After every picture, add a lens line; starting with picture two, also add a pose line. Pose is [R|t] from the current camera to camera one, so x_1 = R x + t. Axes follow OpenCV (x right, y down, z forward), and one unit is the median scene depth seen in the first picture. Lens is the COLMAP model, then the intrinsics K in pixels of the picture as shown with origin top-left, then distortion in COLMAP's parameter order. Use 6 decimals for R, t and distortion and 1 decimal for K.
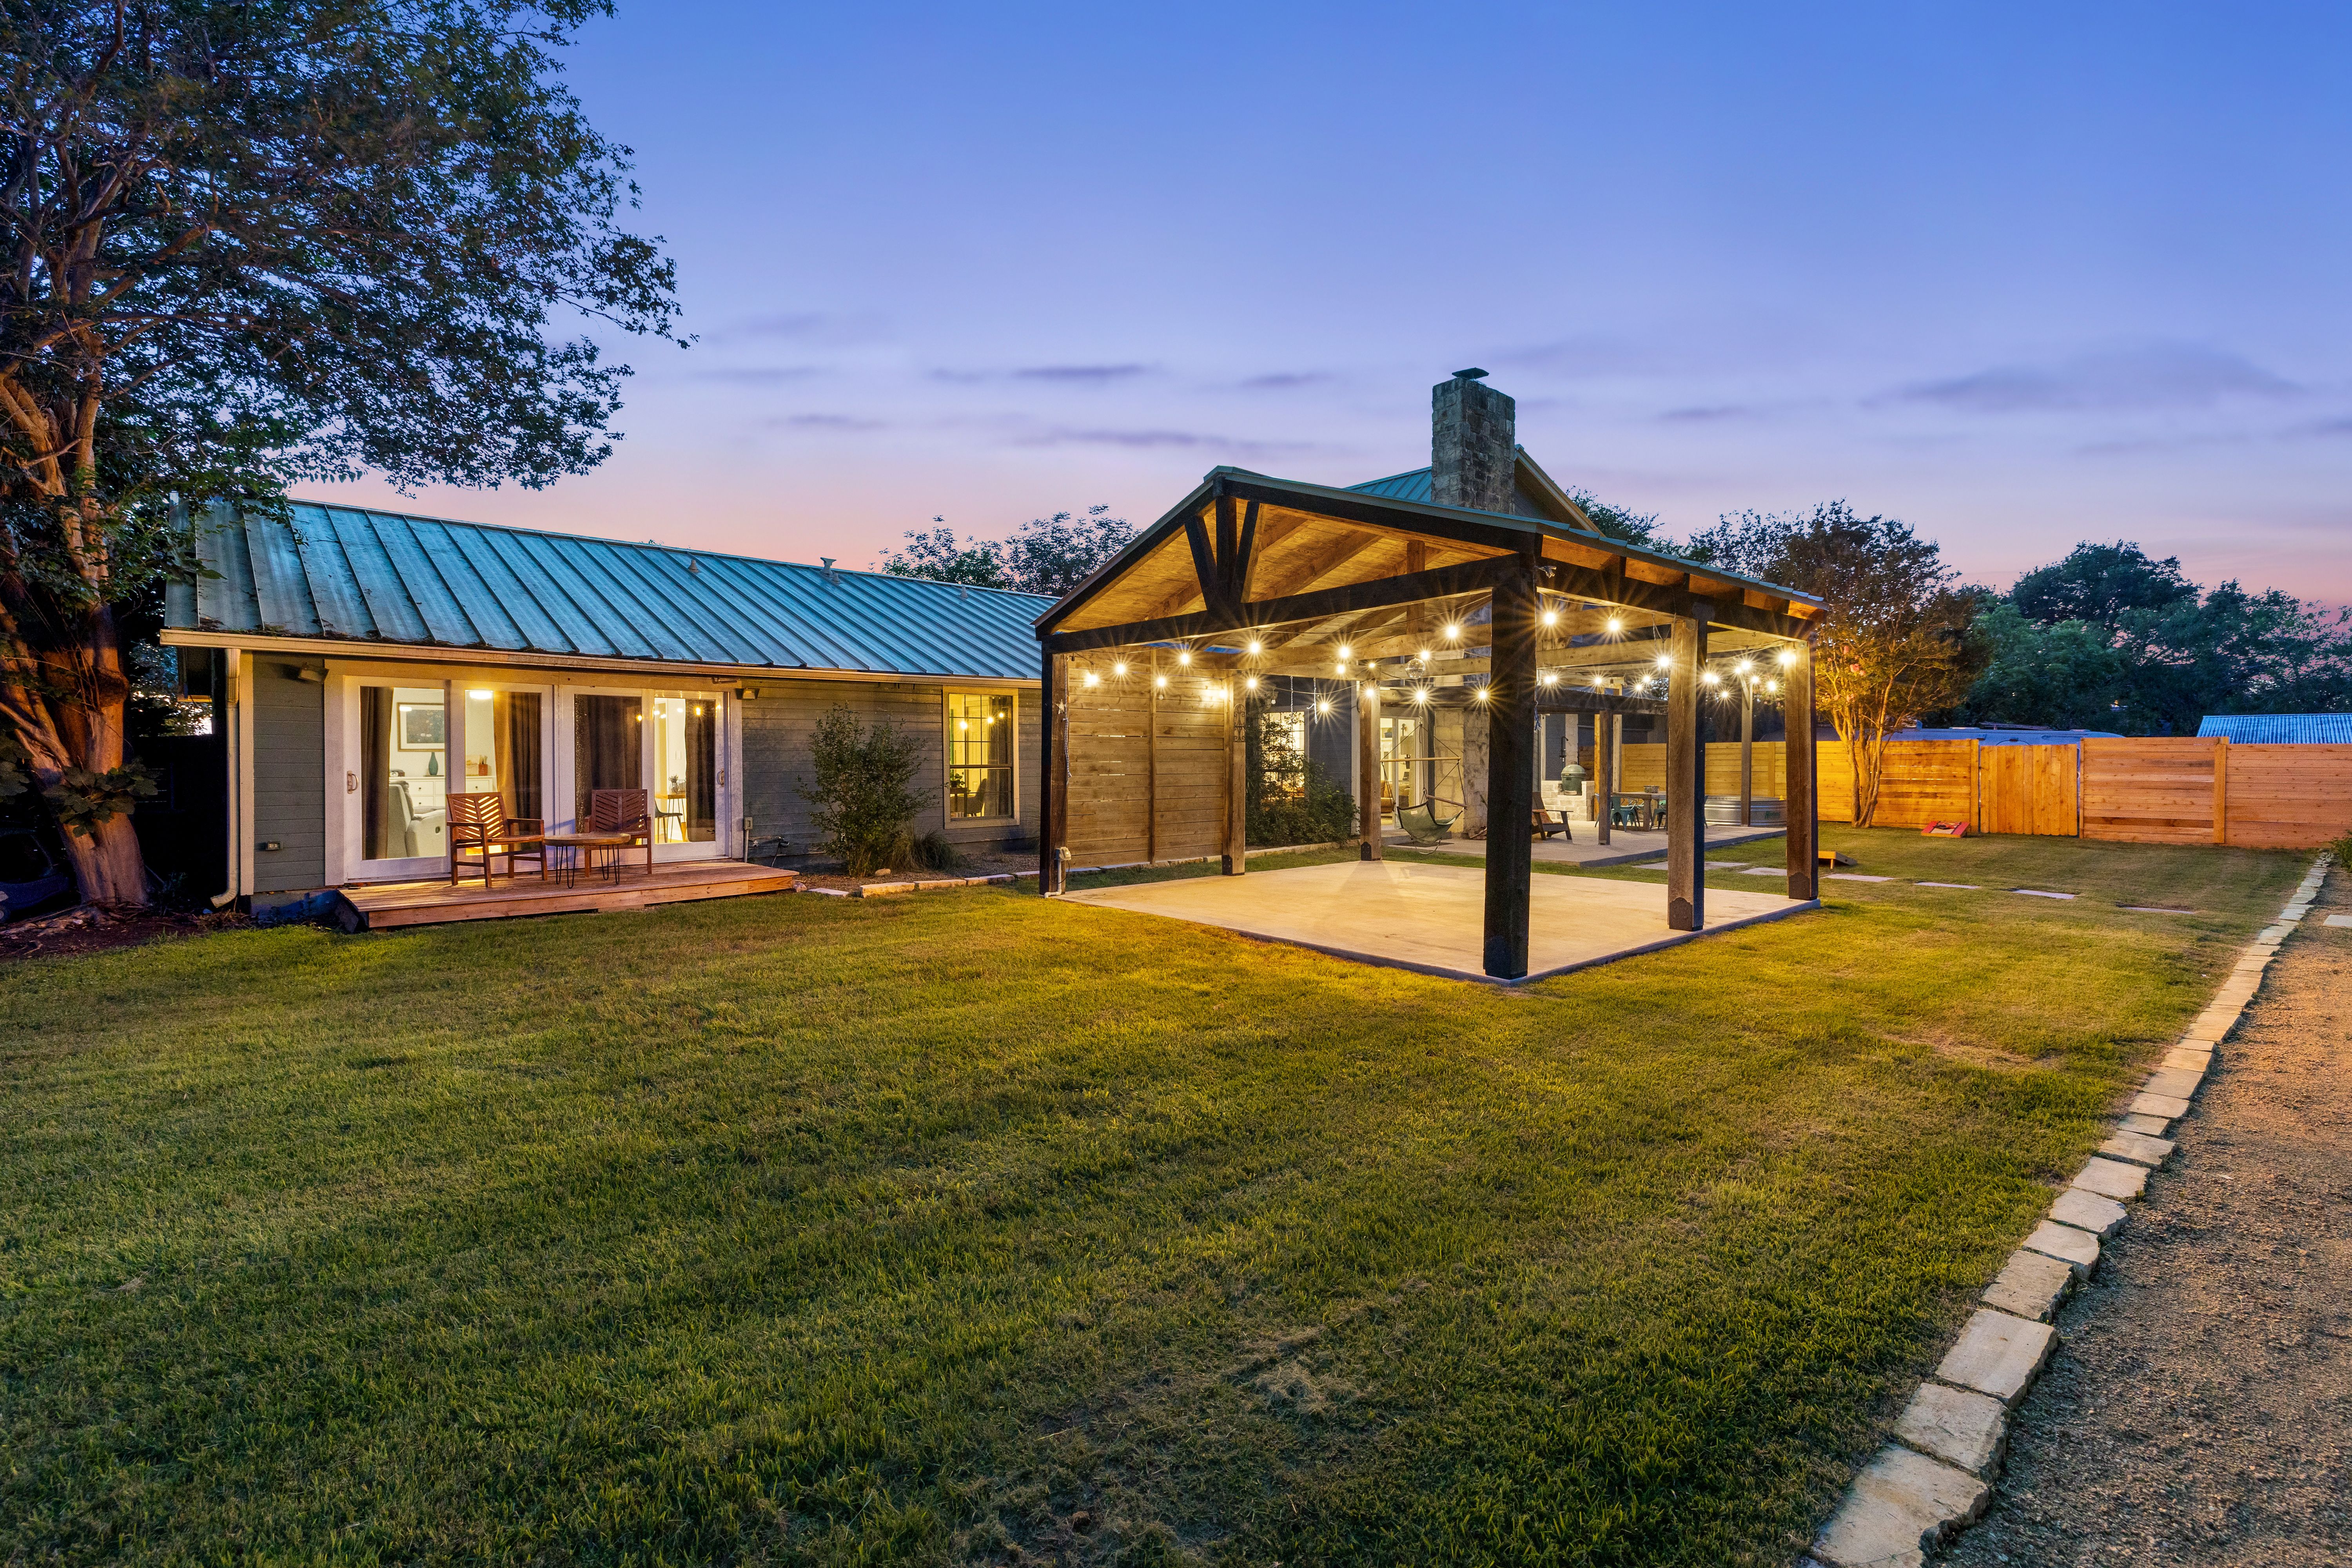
lens RADIAL K [[1049.7, 0, 1174.7], [0, 1049.7, 775.2], [0, 0, 1]] dist [-0.003125, -0.000085]
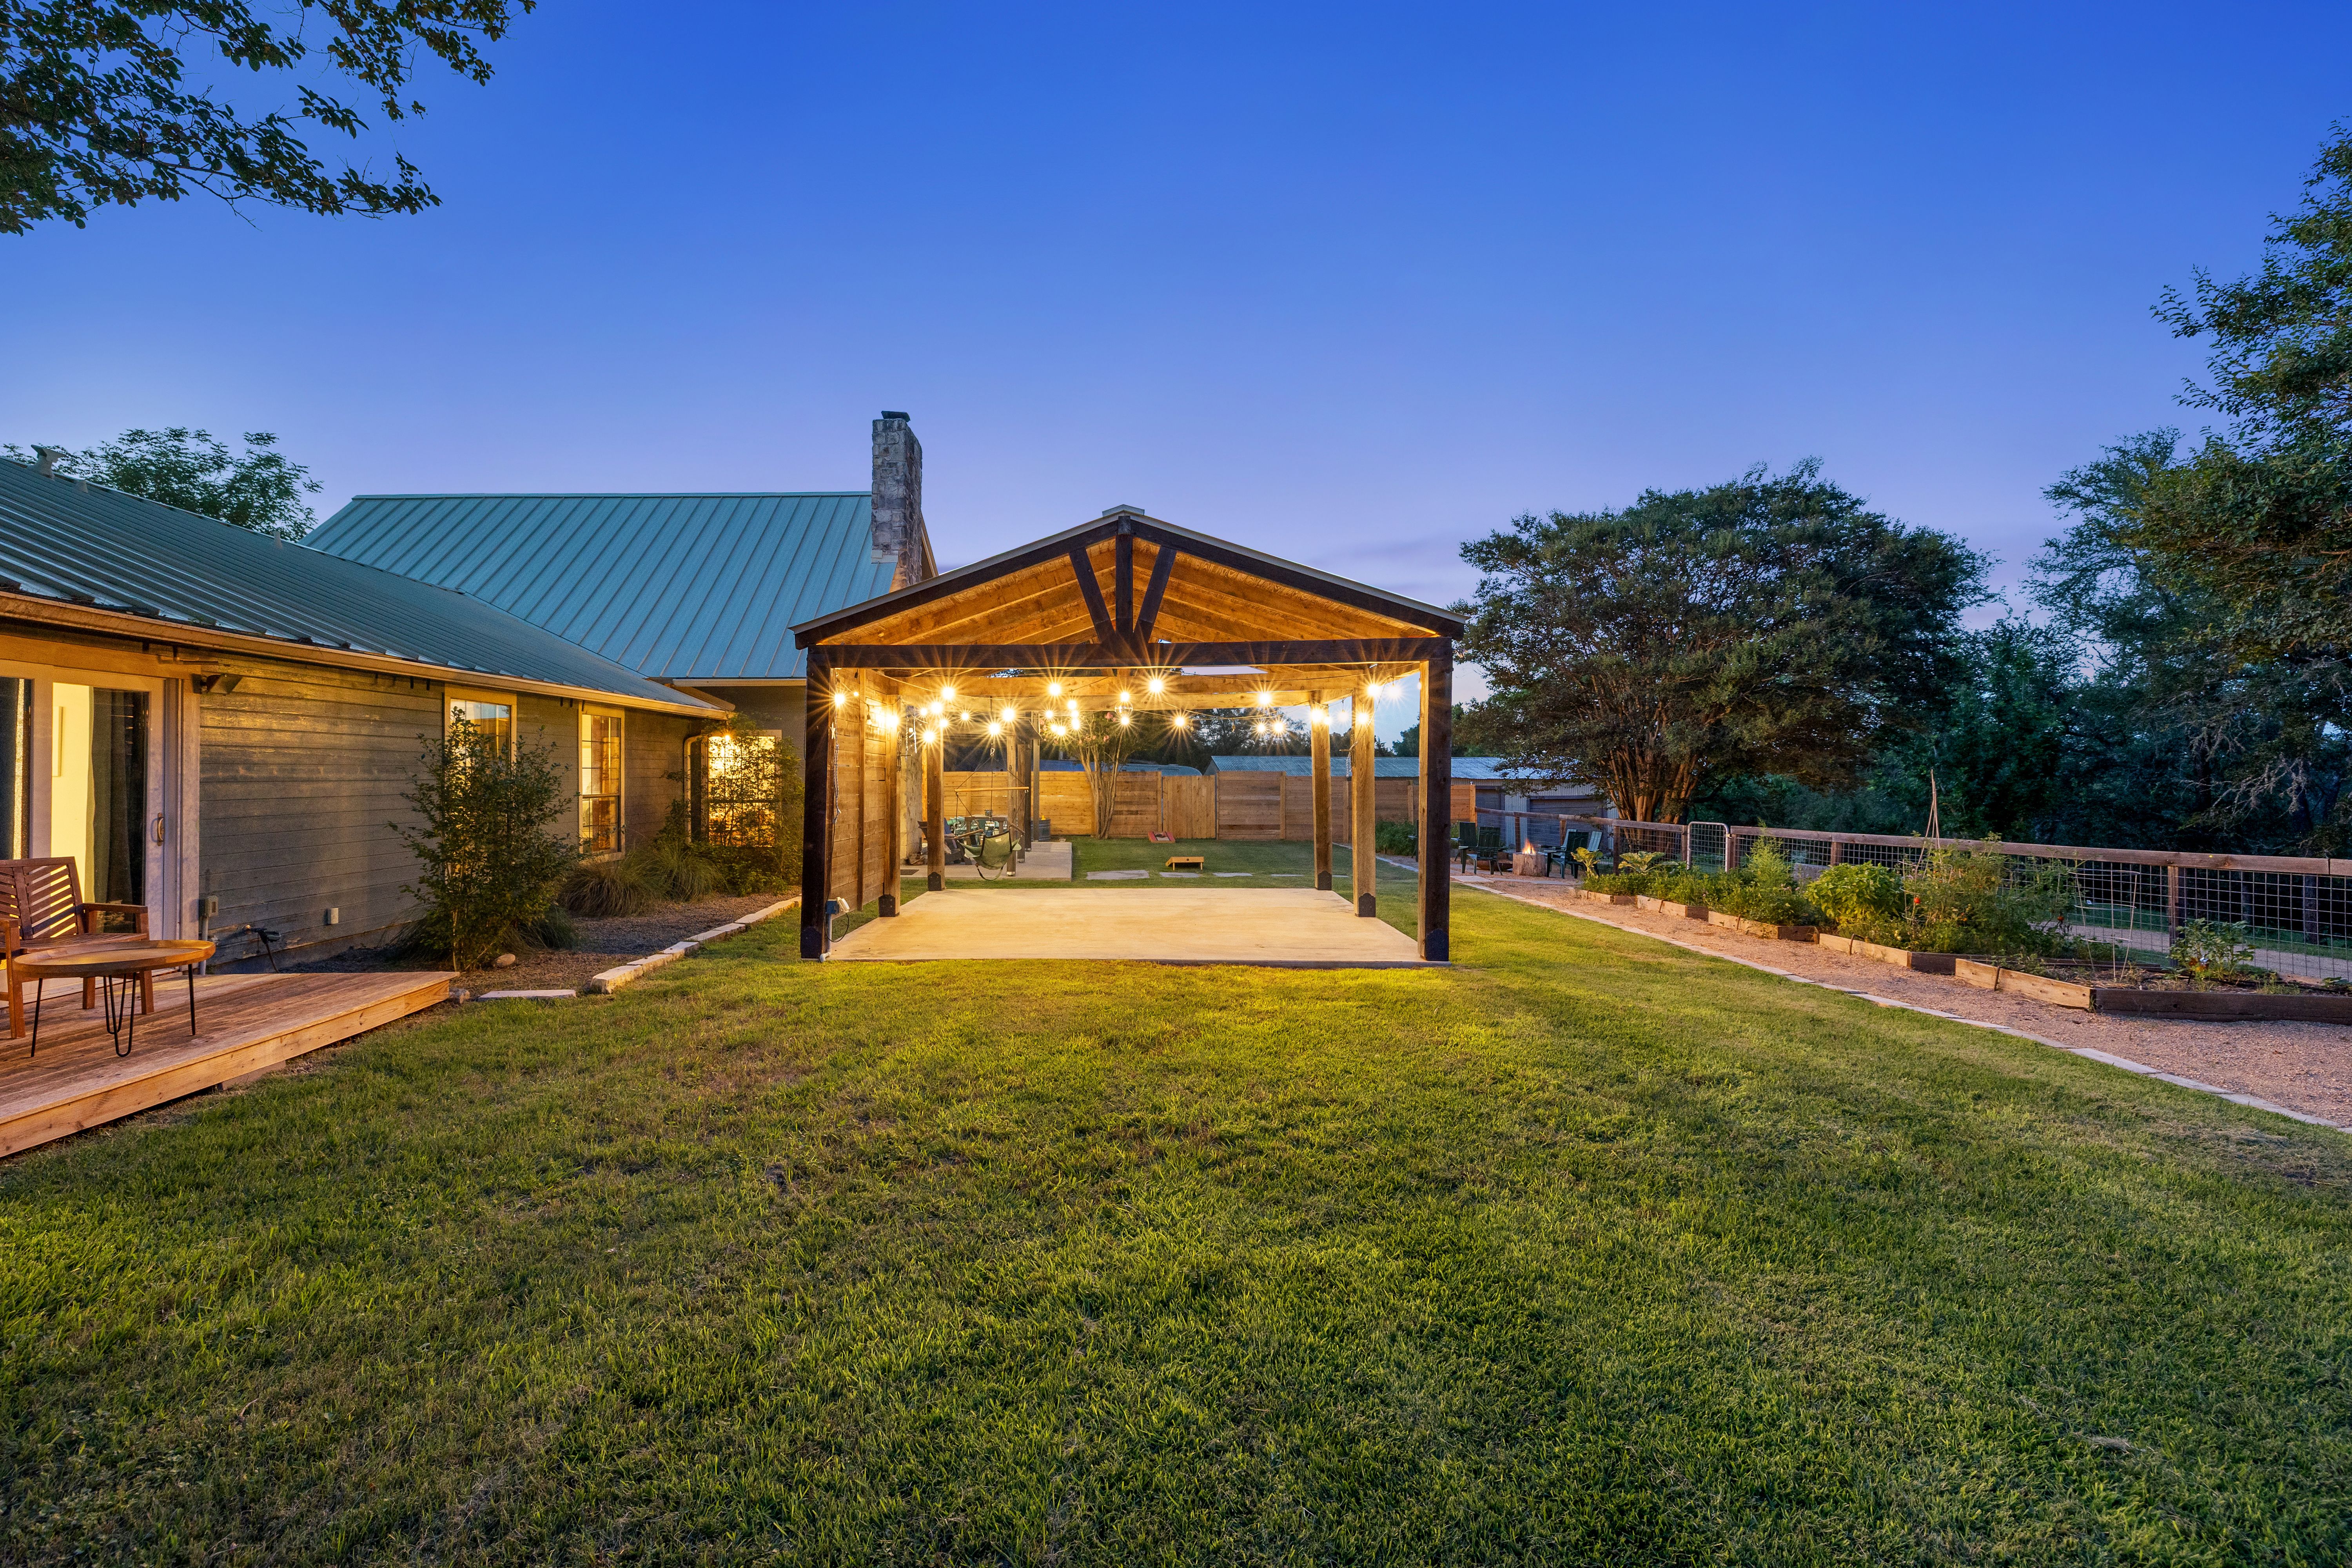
lens RADIAL K [[1049.7, 0, 1091.2], [0, 1049.7, 775.2], [0, 0, 1]] dist [-0.003125, -0.000085]
pose [[0.666162, 0.003699, 0.745798, -0.518967], [0.012950, 0.999780, -0.016526, -0.011512], [-0.745695, 0.020667, 0.665967, 0.247635]]
